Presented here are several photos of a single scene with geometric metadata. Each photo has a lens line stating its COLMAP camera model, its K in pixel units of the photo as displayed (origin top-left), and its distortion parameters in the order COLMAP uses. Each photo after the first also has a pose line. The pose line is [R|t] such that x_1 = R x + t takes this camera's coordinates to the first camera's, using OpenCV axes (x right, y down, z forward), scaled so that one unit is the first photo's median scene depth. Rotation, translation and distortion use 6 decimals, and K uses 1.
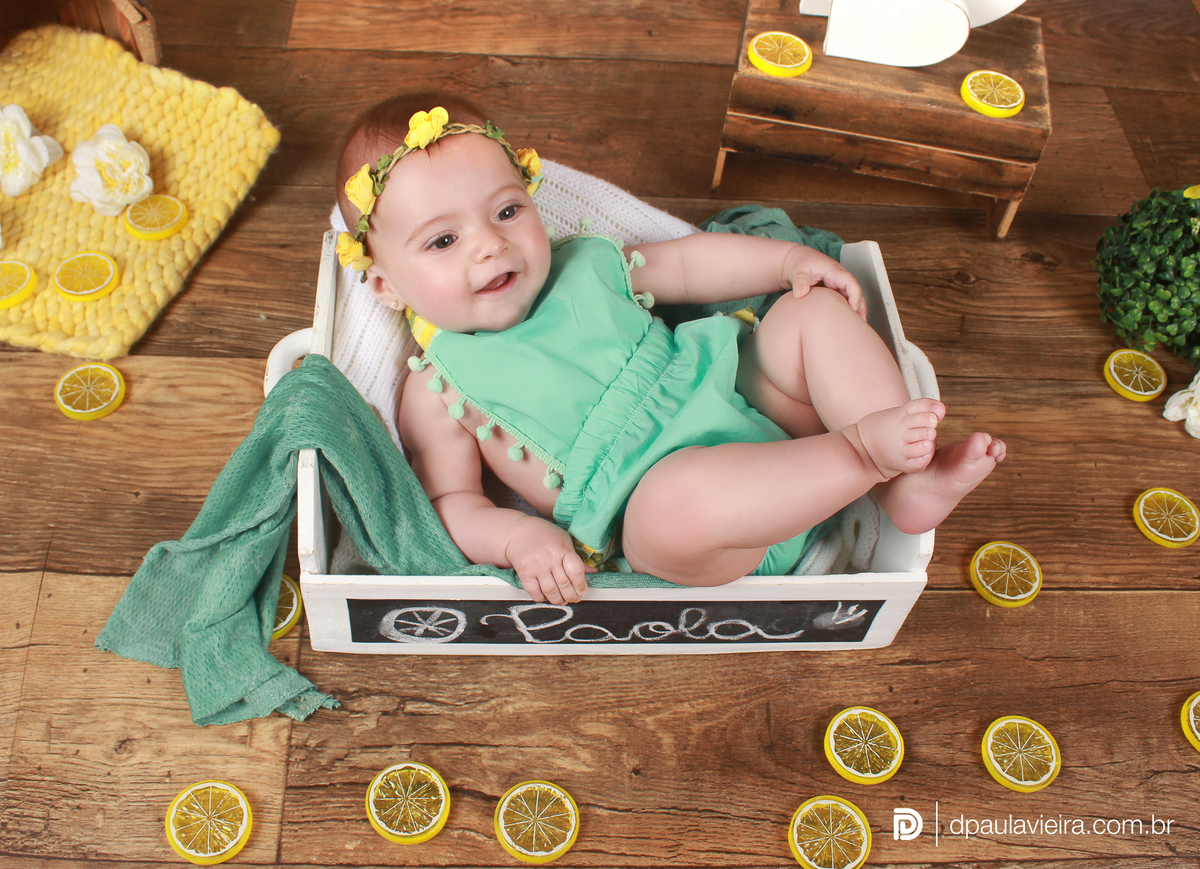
lens RADIAL K [[1313.5, 0, 578.0], [0, 1313.5, 410.2], [0, 0, 1]] dist [-0.119963, 0.000000]
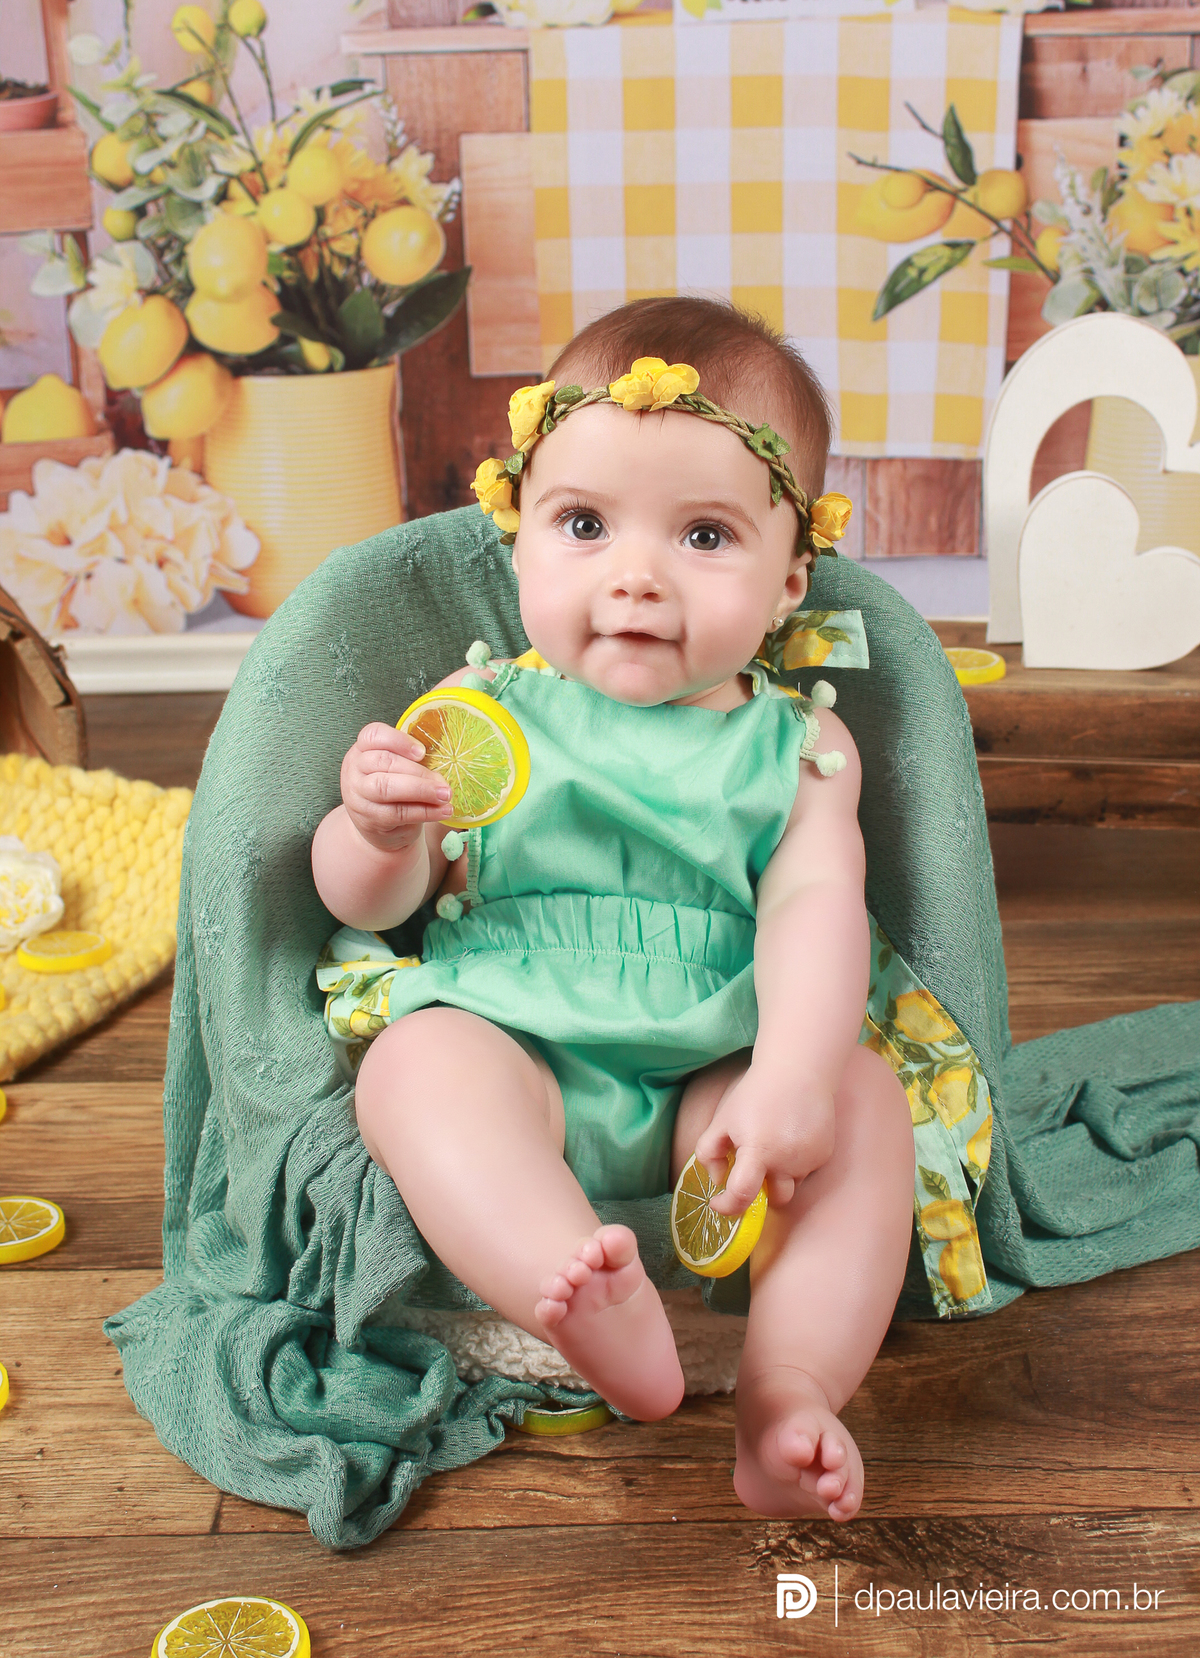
lens RADIAL K [[2510.5, 0, 645.8], [0, 2510.5, 793.2], [0, 0, 1]] dist [-0.043248, 0.000000]
pose [[0.996127, -0.081902, -0.031980, 0.023652], [0.049561, 0.823466, -0.565197, 0.548050], [0.072626, 0.561423, 0.824336, -0.101145]]
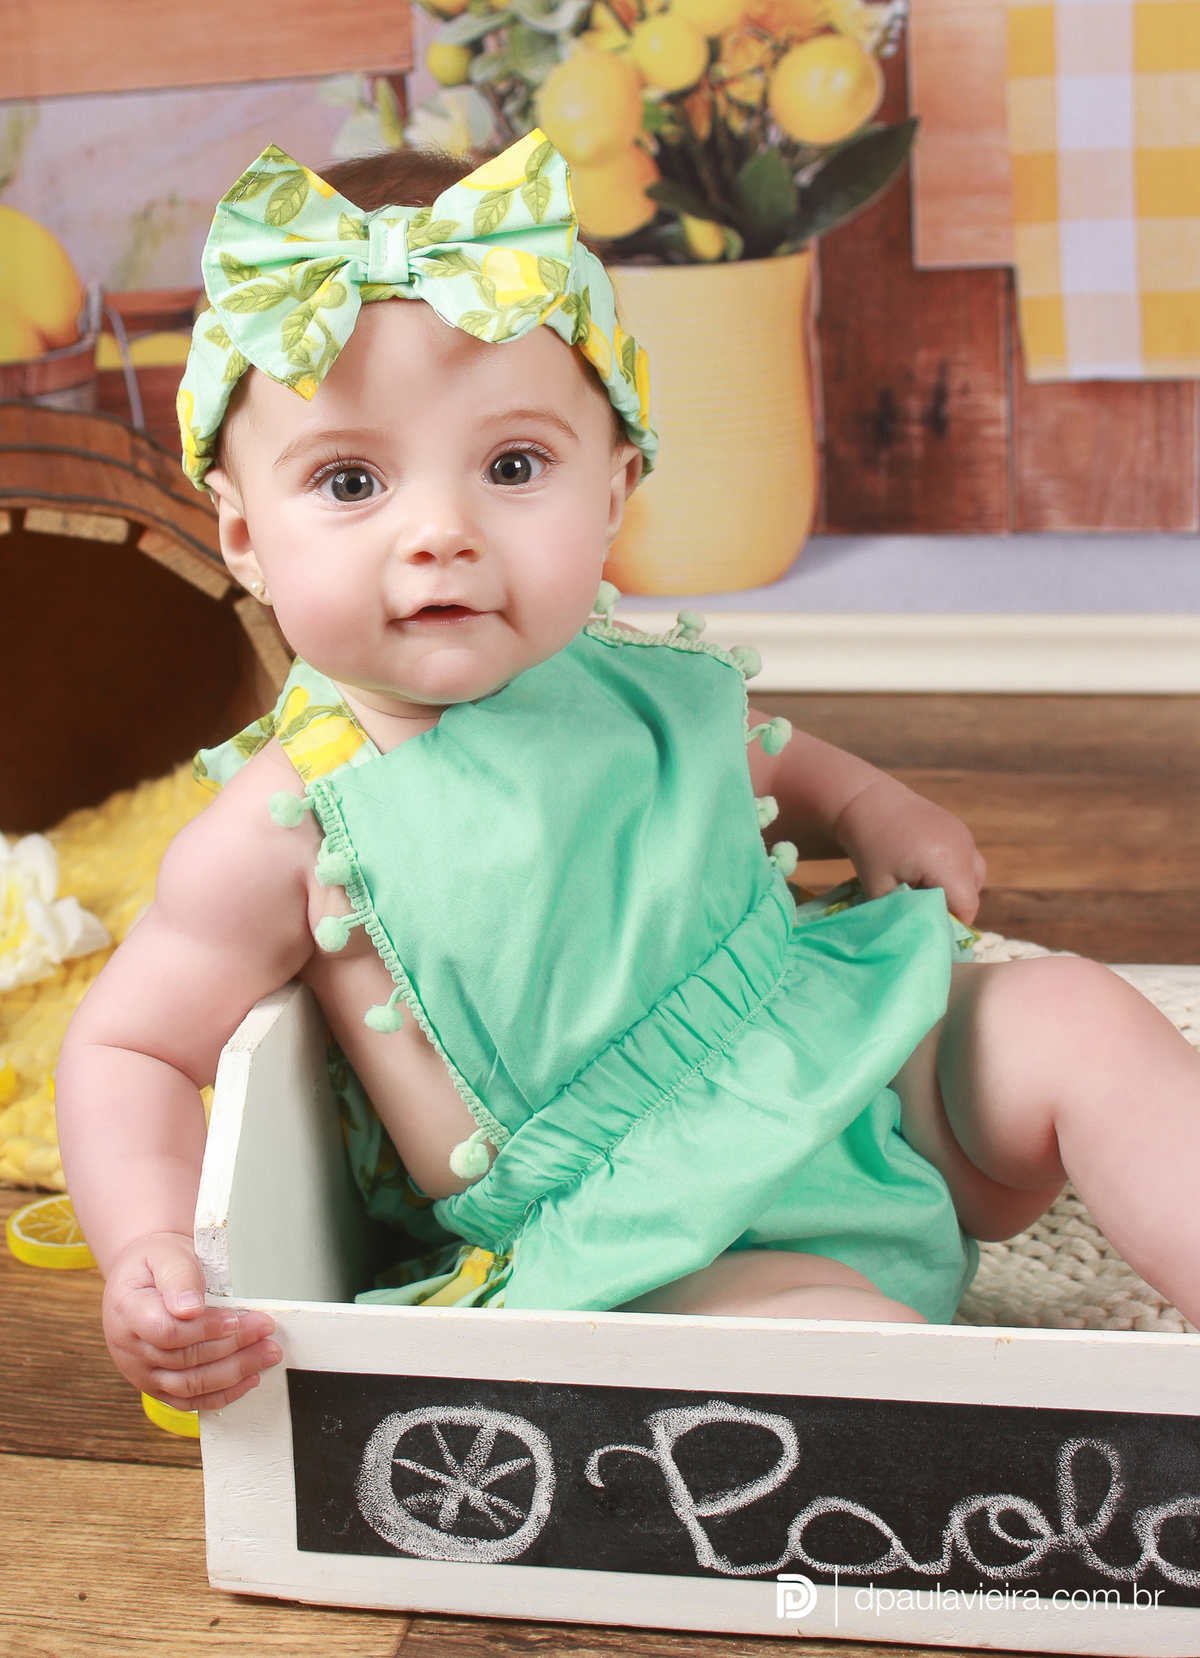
lens RADIAL K [[3264.9, 0, 482.5], [0, 3264.9, 677.4], [0, 0, 1]] dist [-0.027379, 0.000000]
pose [[0.963526, -0.054680, -0.261970, 0.084835], [-0.119213, 0.788714, -0.603091, 0.496517], [0.239596, 0.612324, 0.753428, 0.005631]]
